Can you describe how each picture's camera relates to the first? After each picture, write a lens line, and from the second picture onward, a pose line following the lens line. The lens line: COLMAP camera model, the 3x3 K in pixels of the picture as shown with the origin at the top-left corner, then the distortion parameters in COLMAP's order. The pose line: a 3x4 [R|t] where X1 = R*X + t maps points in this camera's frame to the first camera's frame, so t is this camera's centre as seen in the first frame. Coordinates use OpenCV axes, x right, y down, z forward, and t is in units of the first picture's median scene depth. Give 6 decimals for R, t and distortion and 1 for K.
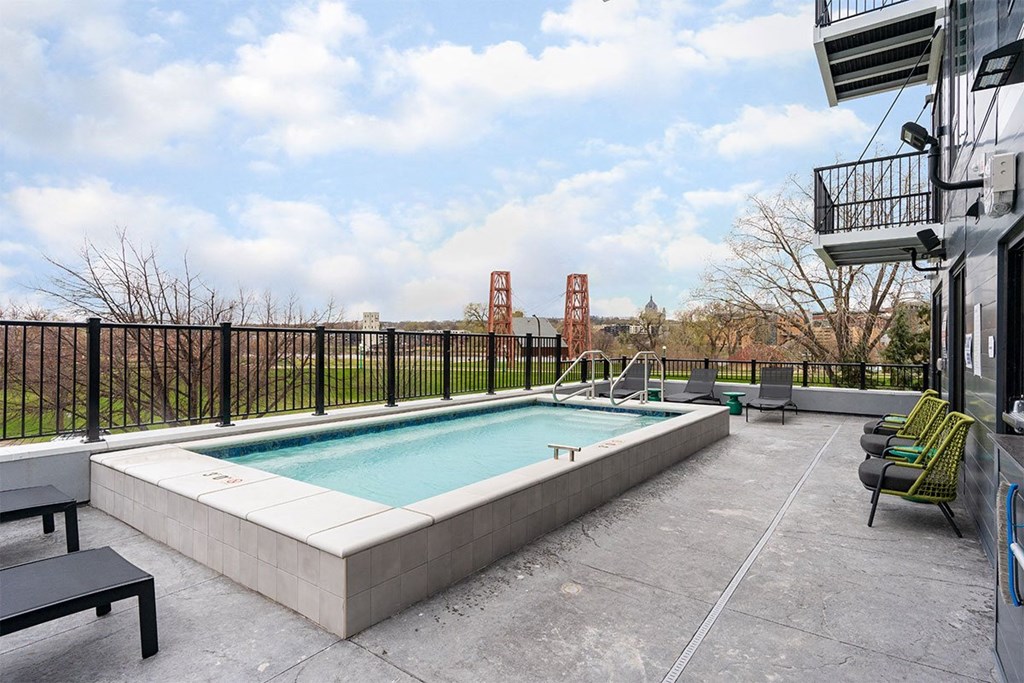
lens RADIAL K [[591.4, 0, 521.0], [0, 591.4, 343.4], [0, 0, 1]] dist [0.001173, 0.000488]
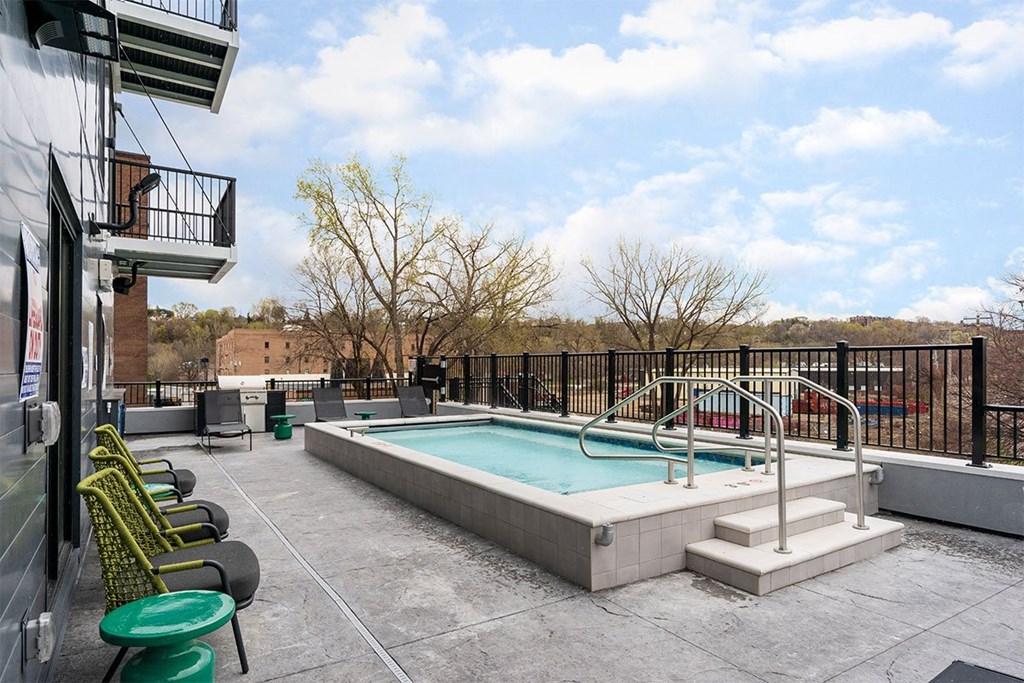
lens RADIAL K [[591.4, 0, 521.0], [0, 591.4, 343.4], [0, 0, 1]] dist [0.001173, 0.000488]
pose [[-0.315103, -0.027906, -0.948647, 0.869097], [-0.006661, 0.999608, -0.027193, -0.006383], [0.949034, -0.002250, -0.315165, 1.210265]]
